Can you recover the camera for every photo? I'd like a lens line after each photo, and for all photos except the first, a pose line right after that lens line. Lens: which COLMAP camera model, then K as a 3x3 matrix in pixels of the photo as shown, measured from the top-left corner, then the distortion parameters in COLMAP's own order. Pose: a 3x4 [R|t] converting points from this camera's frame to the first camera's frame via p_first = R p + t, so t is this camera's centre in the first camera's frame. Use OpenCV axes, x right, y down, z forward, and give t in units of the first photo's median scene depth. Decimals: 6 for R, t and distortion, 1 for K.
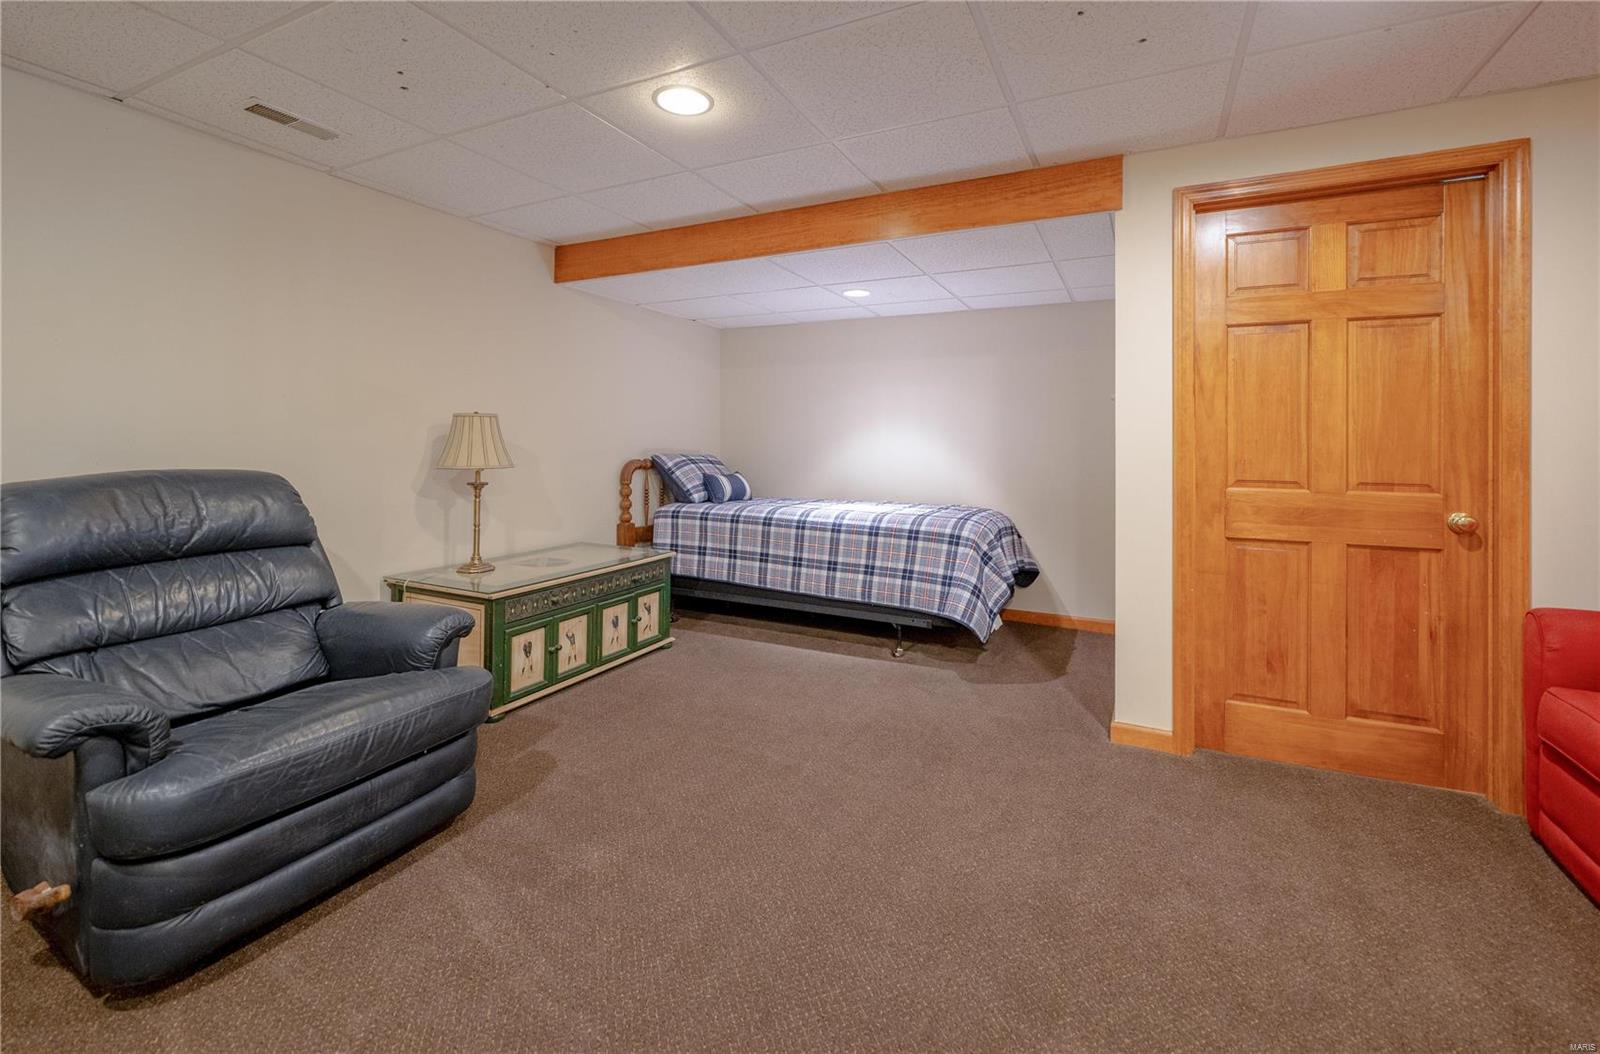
lens RADIAL K [[707.3, 0, 796.7], [0, 707.3, 447.6], [0, 0, 1]] dist [0.003400, -0.000234]
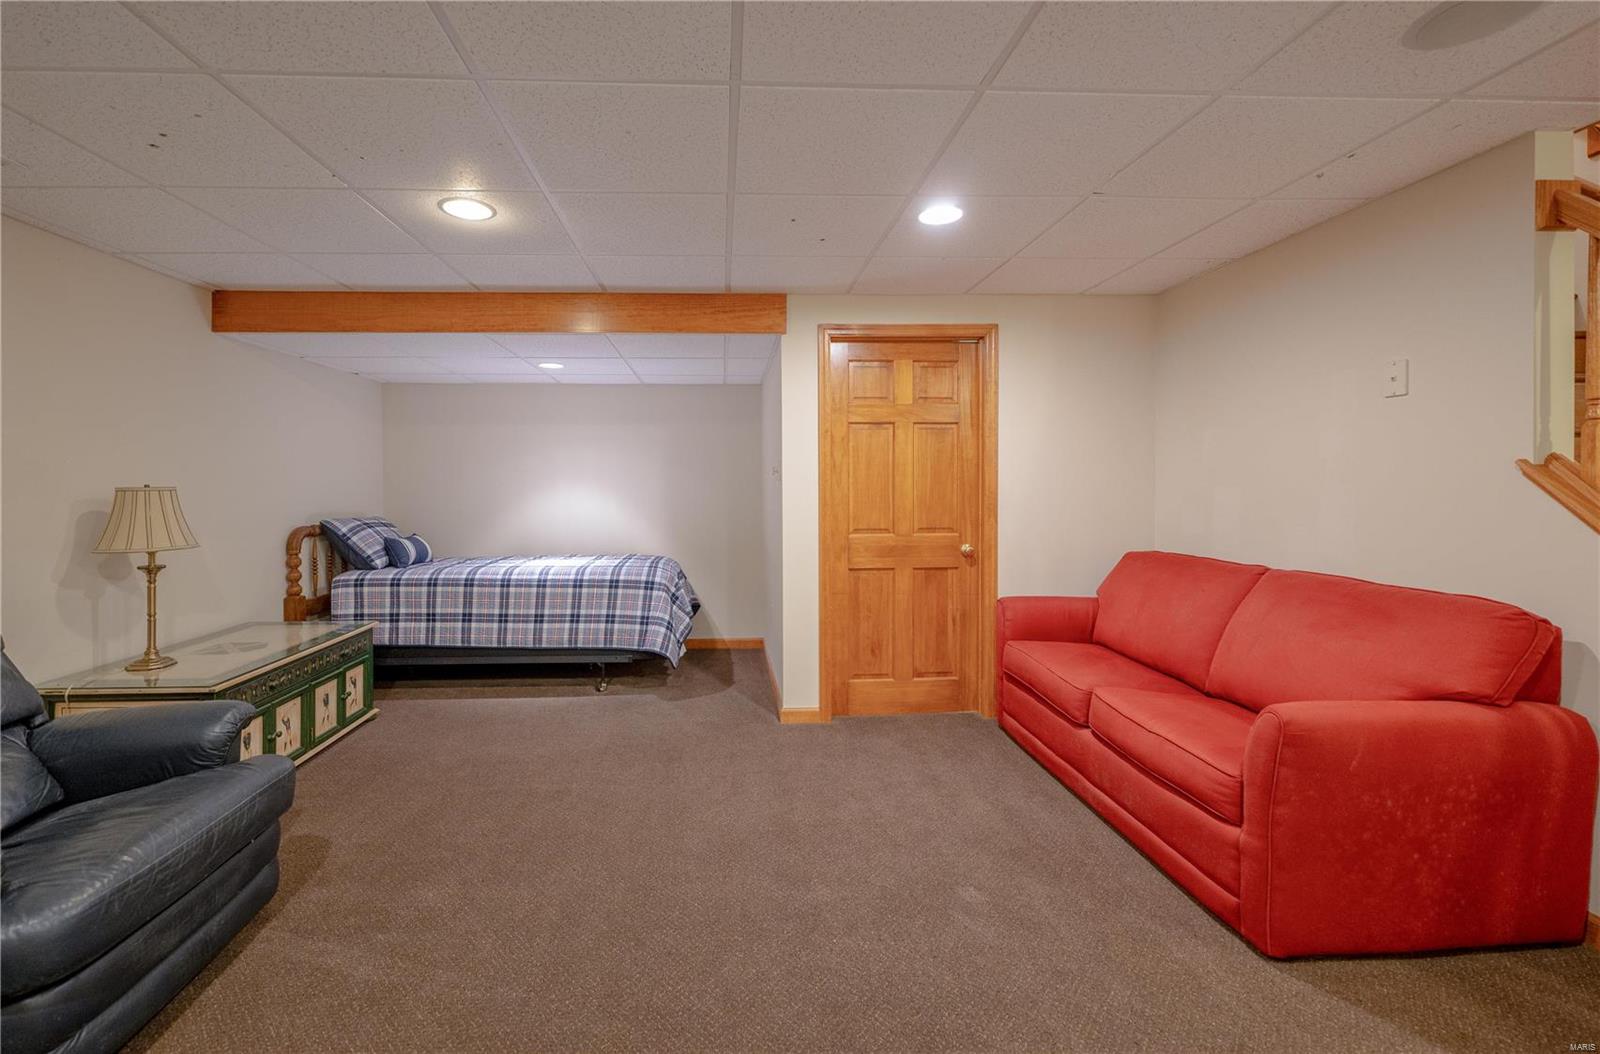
lens RADIAL K [[643.3, 0, 816.4], [0, 643.3, 515.3], [0, 0, 1]] dist [0.003100, 0.000103]
pose [[0.851679, -0.024489, 0.523492, -0.135963], [0.009692, 0.999473, 0.030987, -0.023934], [-0.523975, -0.021317, 0.851467, -0.084619]]
